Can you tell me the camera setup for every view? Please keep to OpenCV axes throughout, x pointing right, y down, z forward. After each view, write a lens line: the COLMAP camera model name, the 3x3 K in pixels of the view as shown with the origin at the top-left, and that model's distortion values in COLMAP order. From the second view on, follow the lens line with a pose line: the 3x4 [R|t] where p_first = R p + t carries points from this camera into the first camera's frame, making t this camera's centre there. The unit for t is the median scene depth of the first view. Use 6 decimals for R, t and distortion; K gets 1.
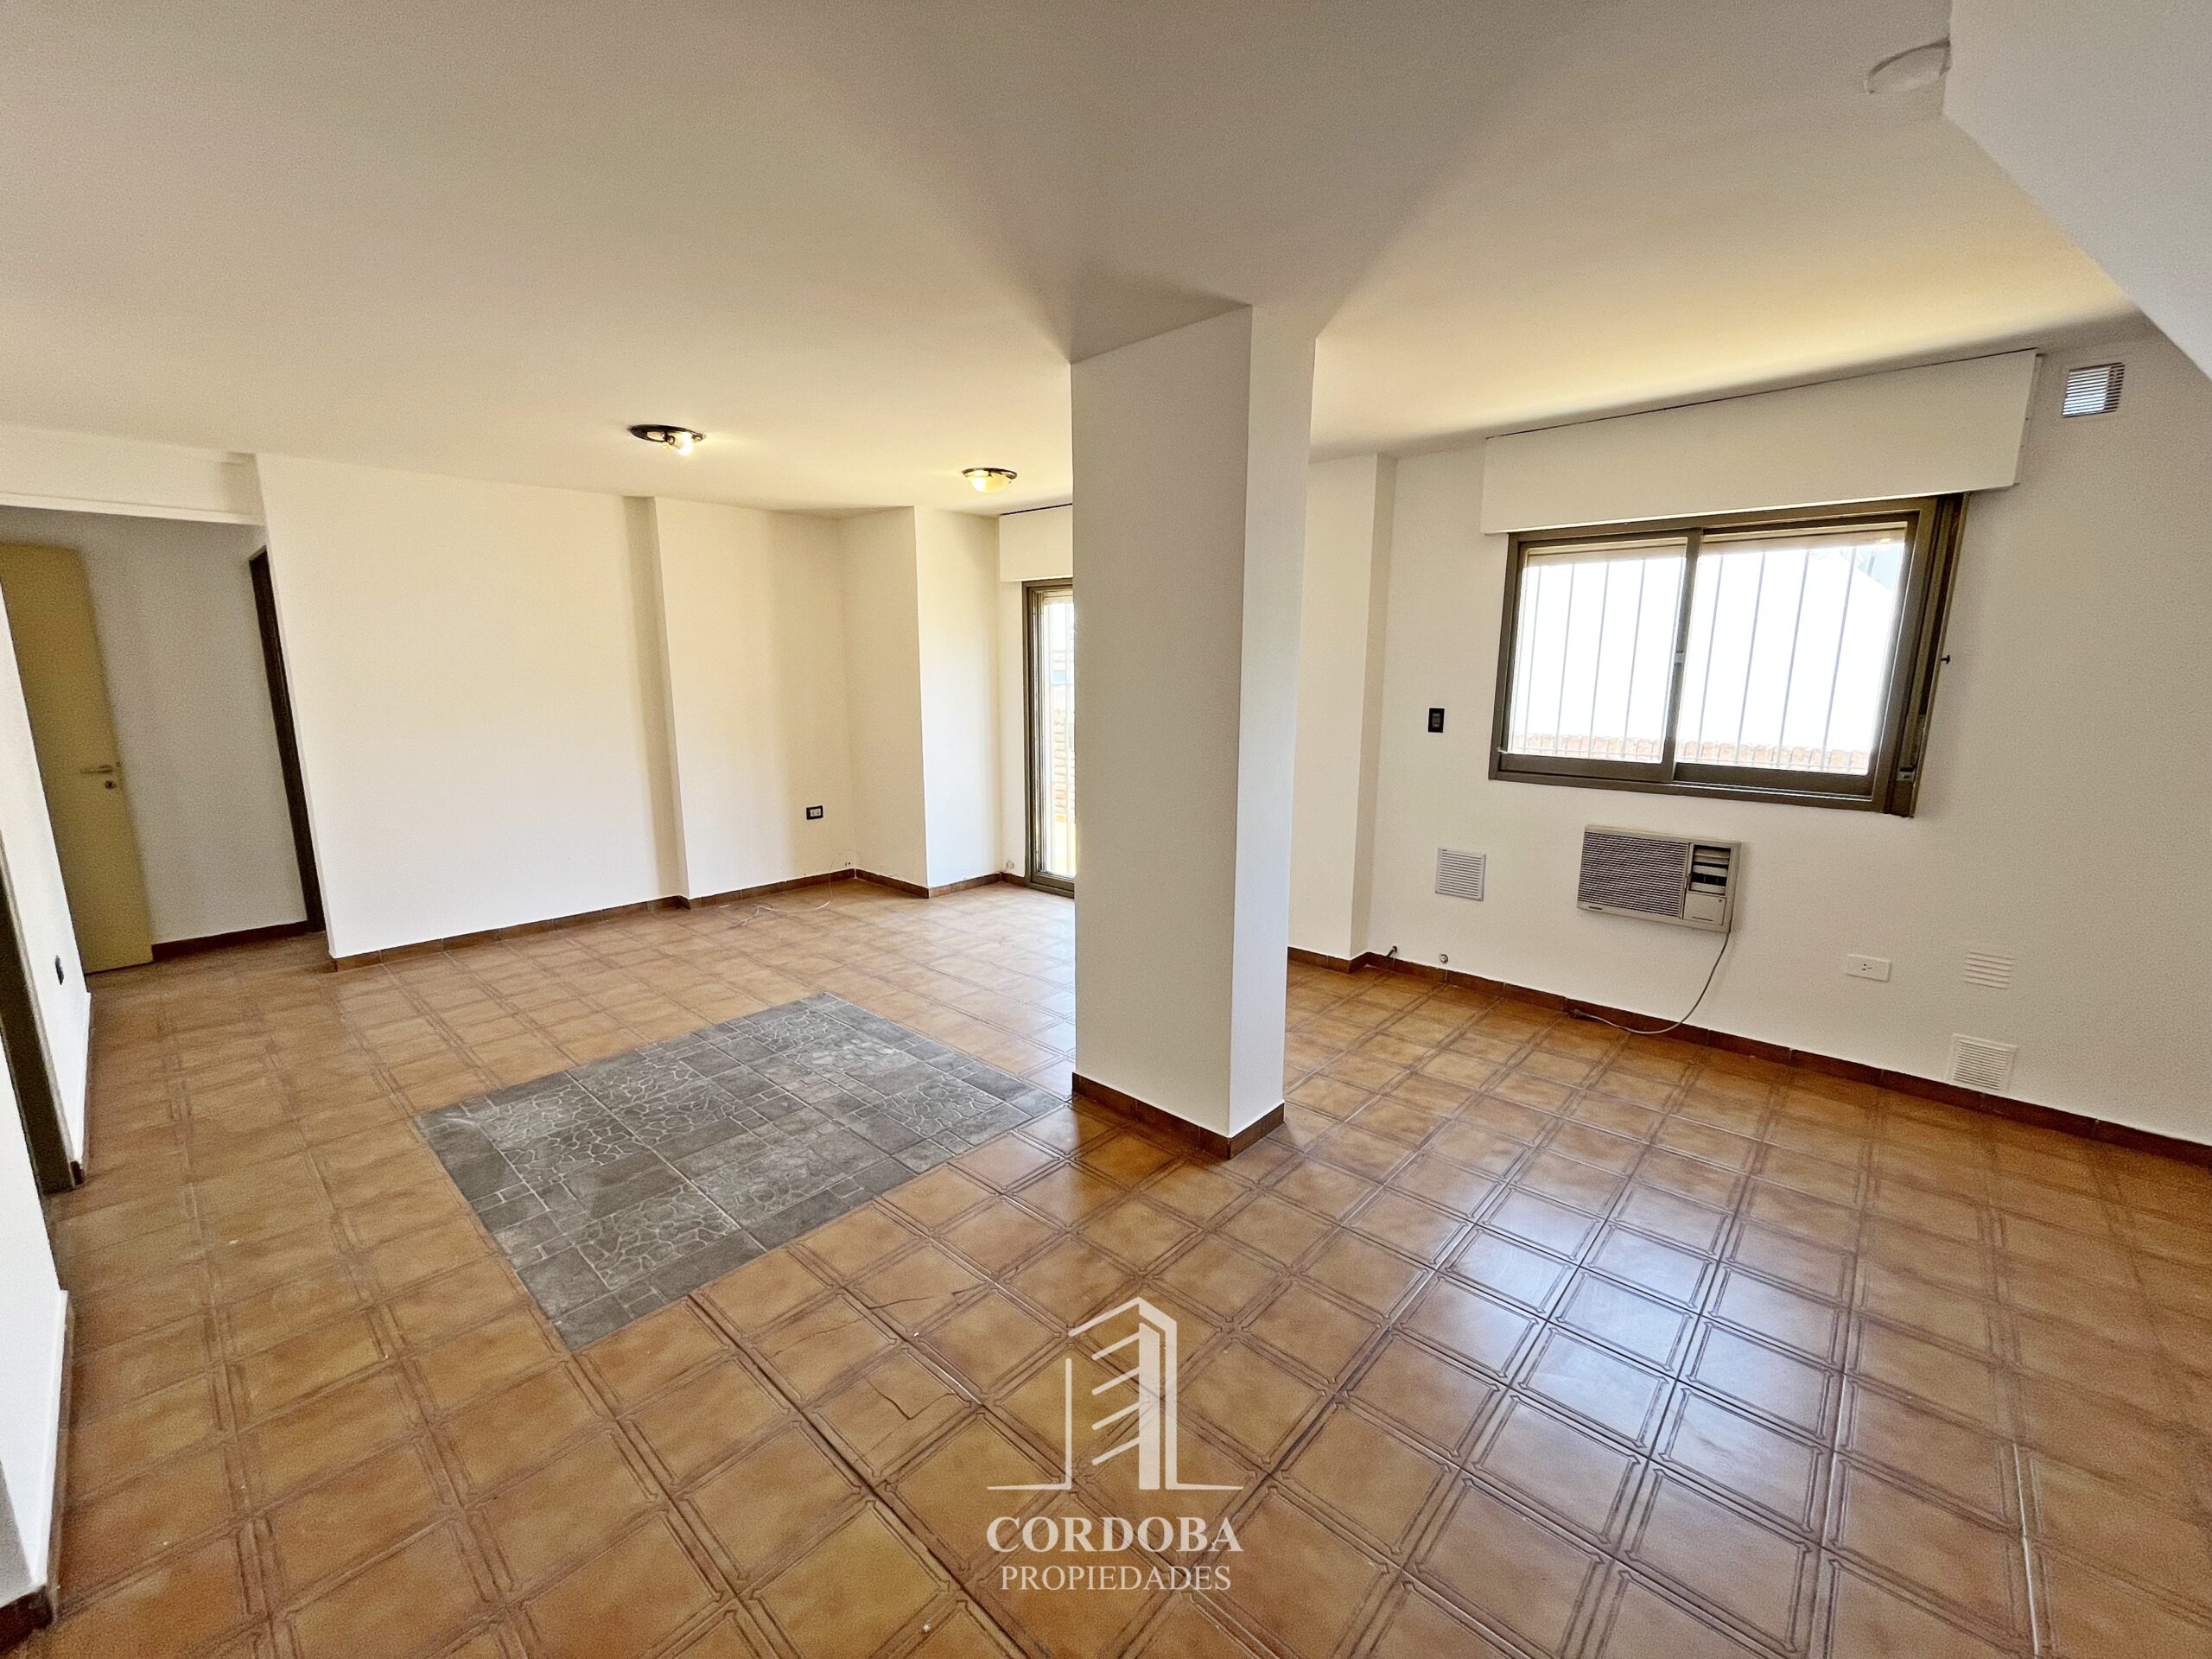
lens RADIAL K [[901.6, 0, 1094.2], [0, 901.6, 828.2], [0, 0, 1]] dist [0.001940, -0.000467]
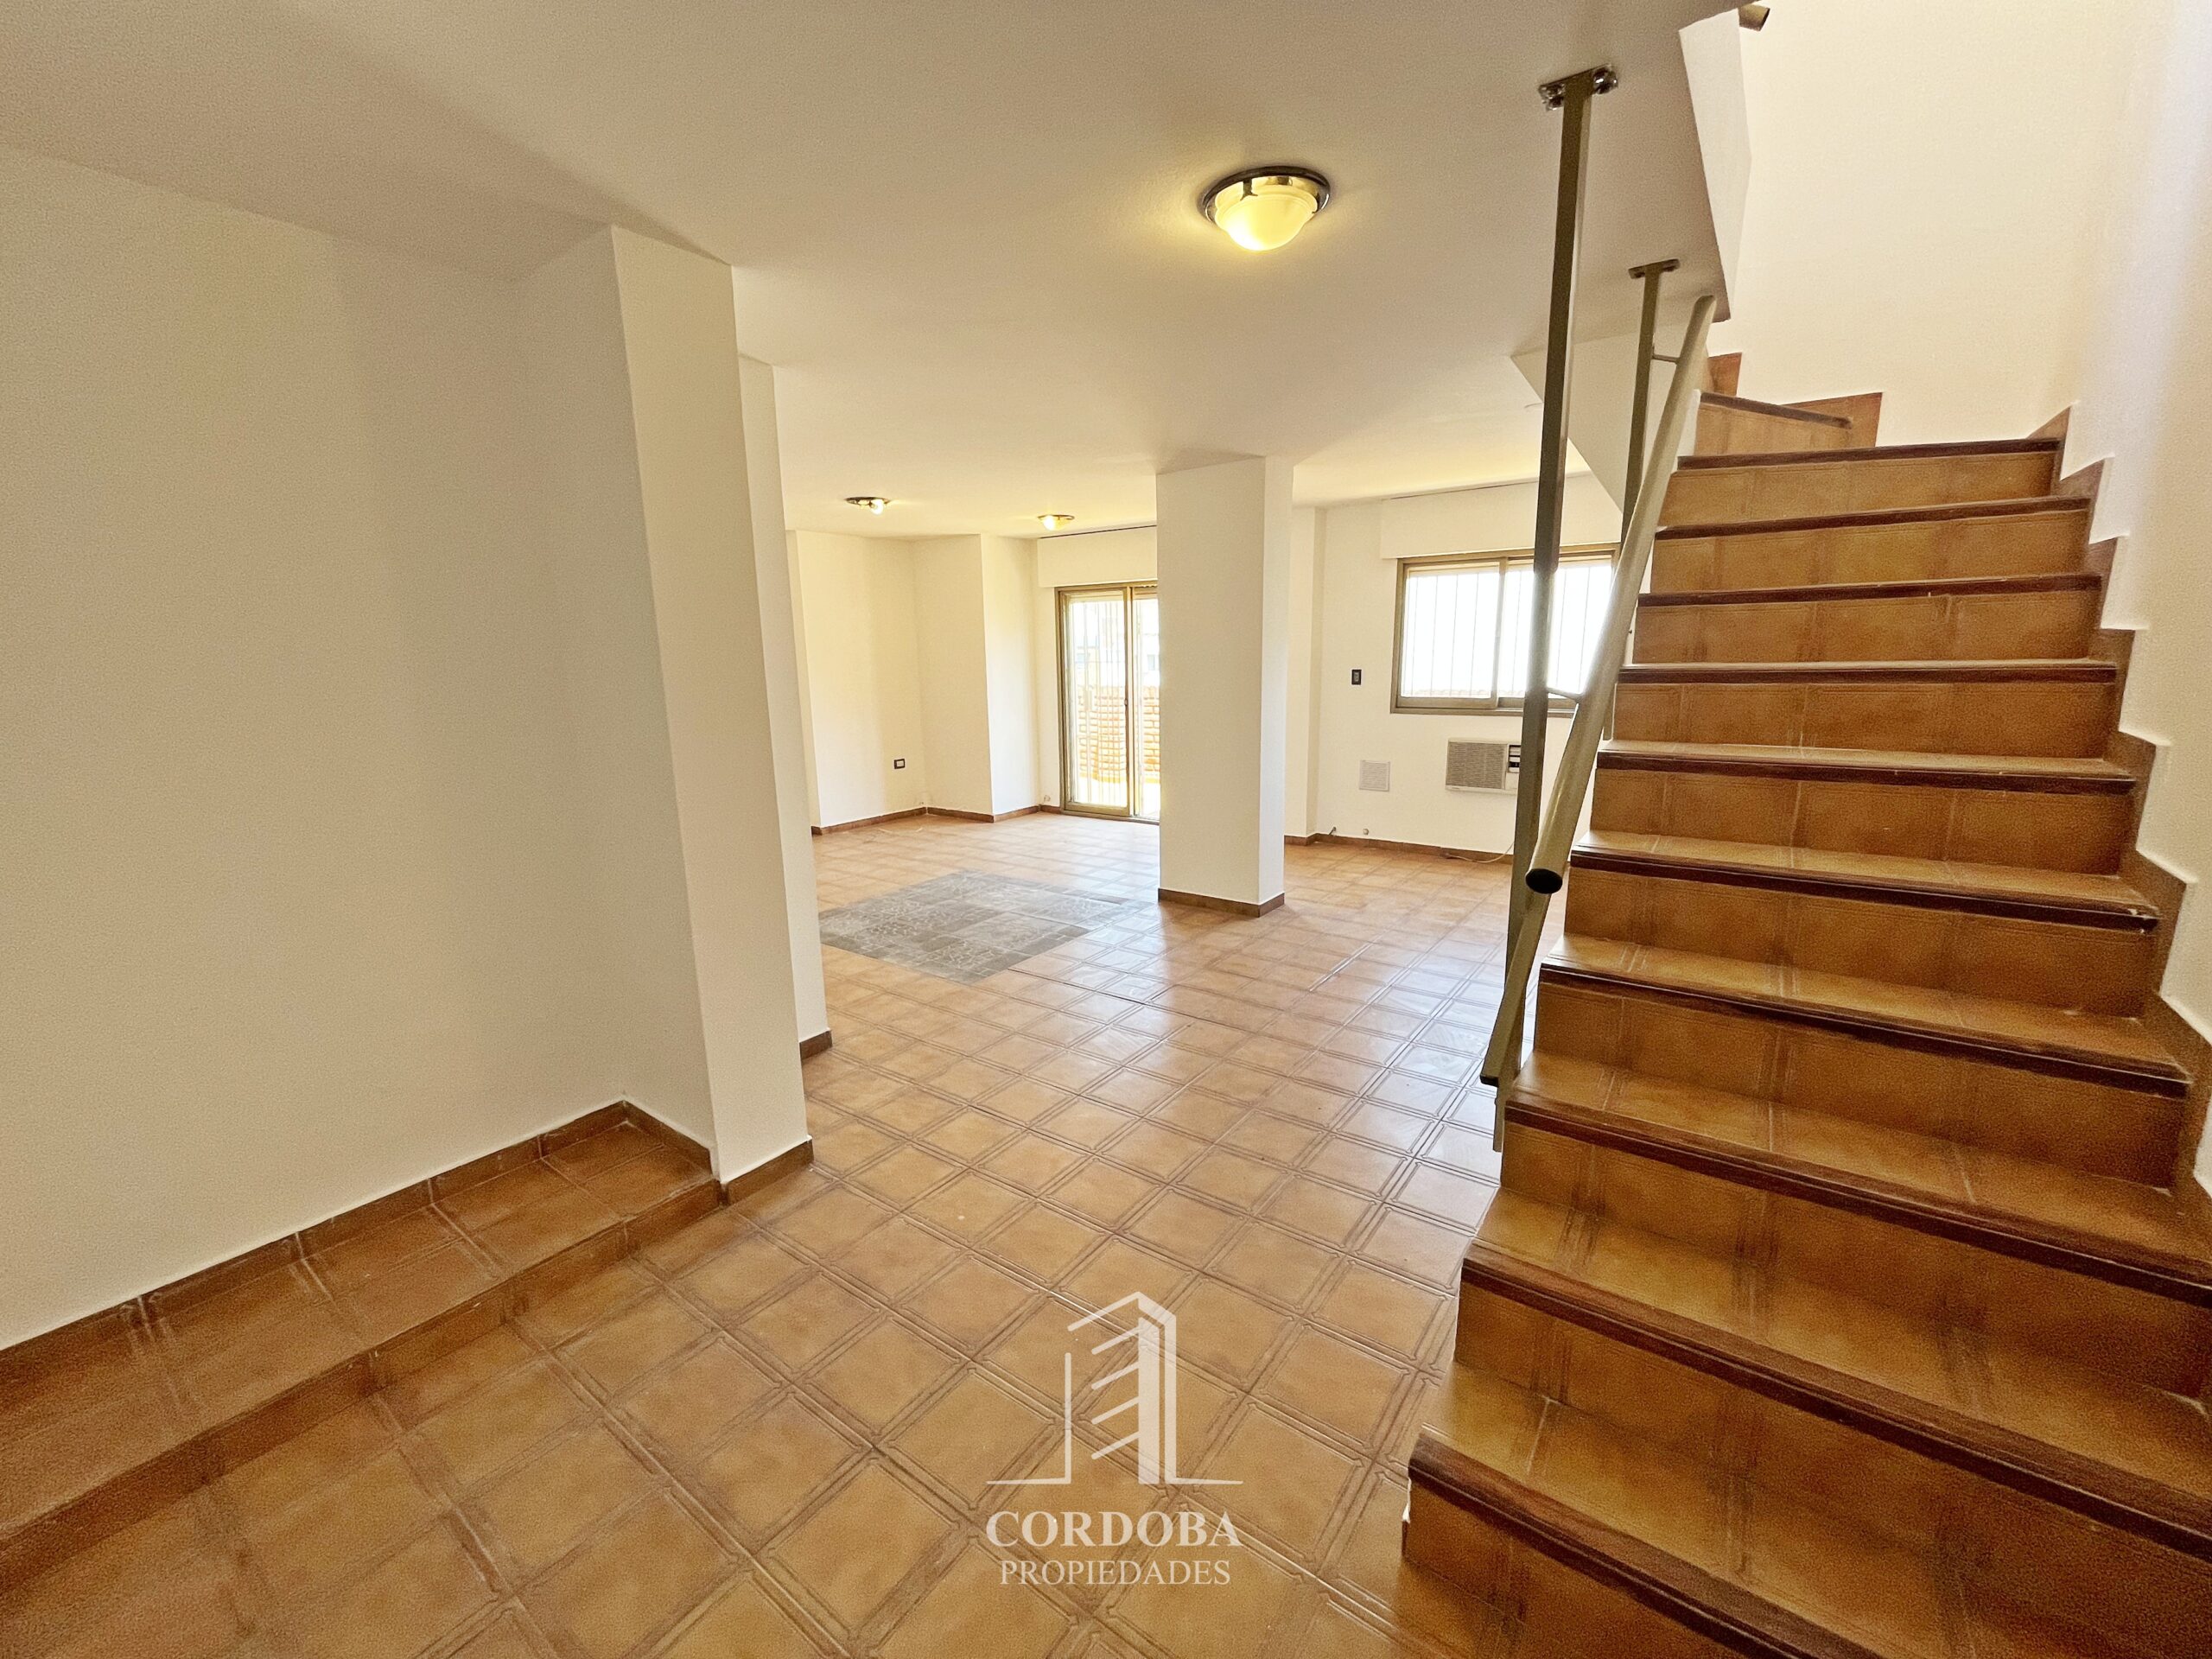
lens RADIAL K [[901.6, 0, 1090.7], [0, 901.6, 836.7], [0, 0, 1]] dist [0.001940, -0.000467]
pose [[0.994798, -0.040871, 0.093314, -0.277948], [0.038714, 0.998942, 0.024807, 0.118235], [-0.094229, -0.021065, 0.995328, -0.609058]]
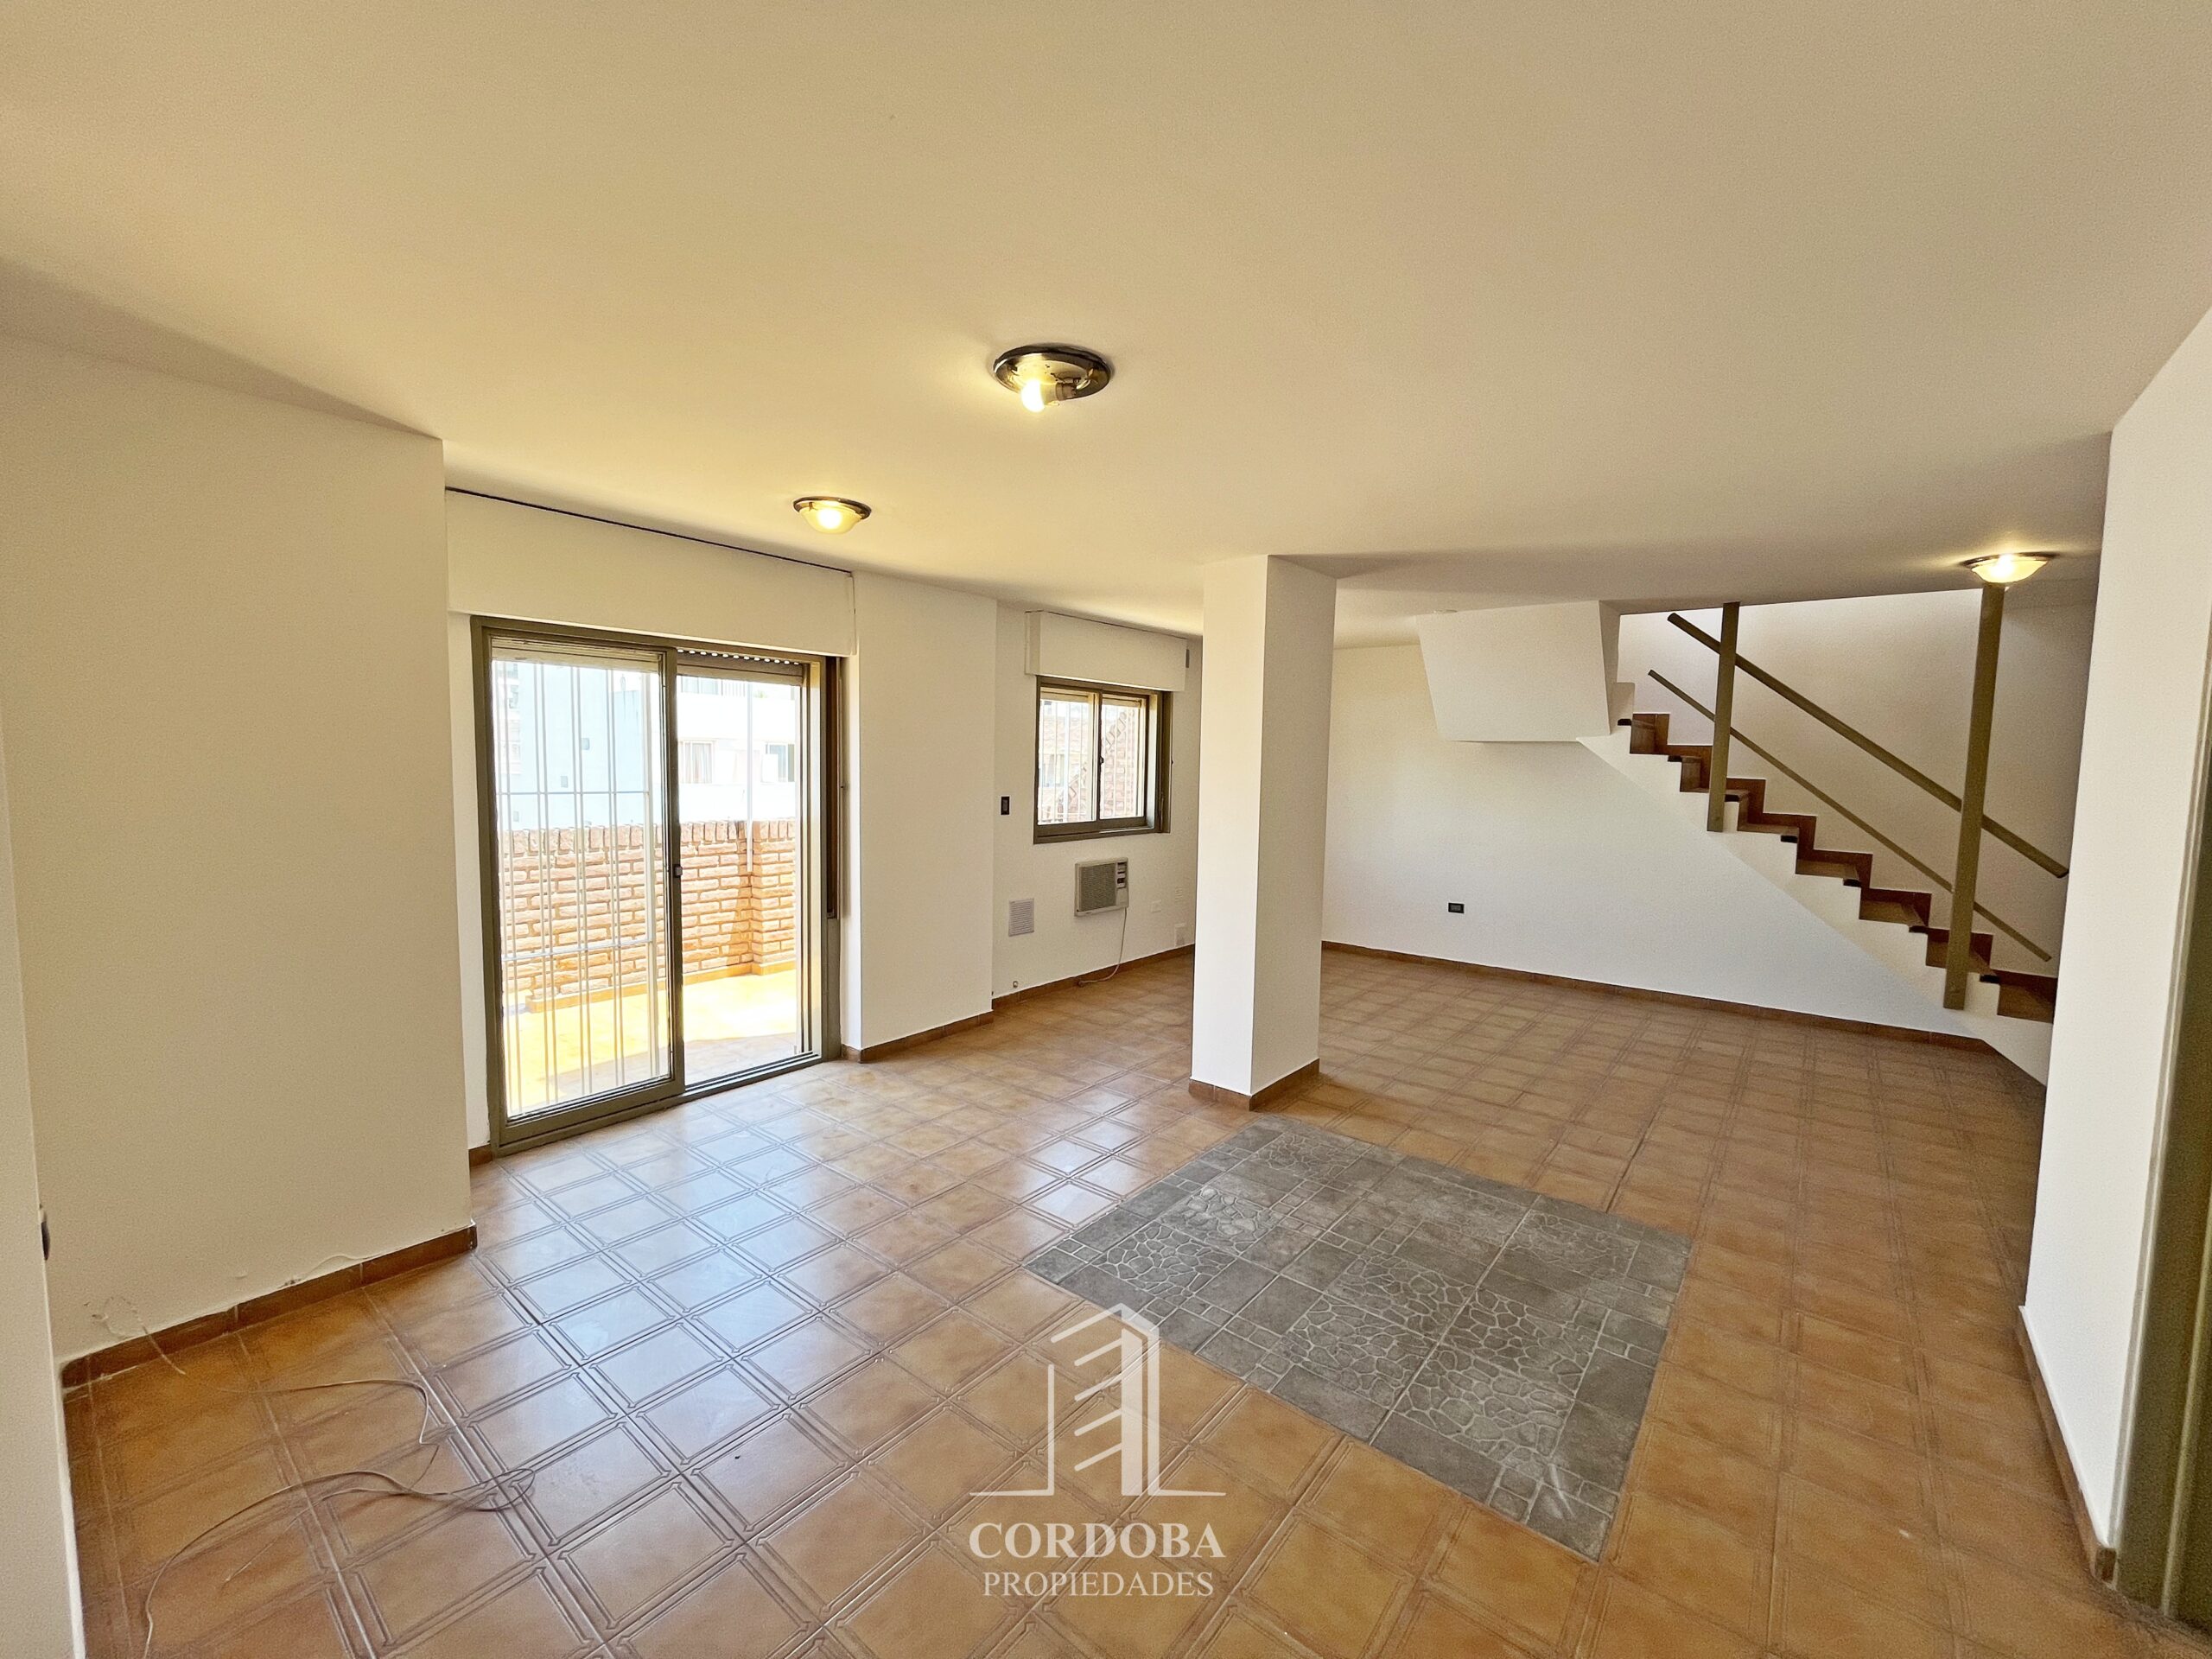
lens RADIAL K [[901.6, 0, 1106.2], [0, 901.6, 827.4], [0, 0, 1]] dist [0.001940, -0.000467]
pose [[-0.069100, -0.078739, 0.994498, -1.118450], [0.163635, 0.982484, 0.089157, -0.216437], [-0.984098, 0.168895, -0.055005, 1.108576]]
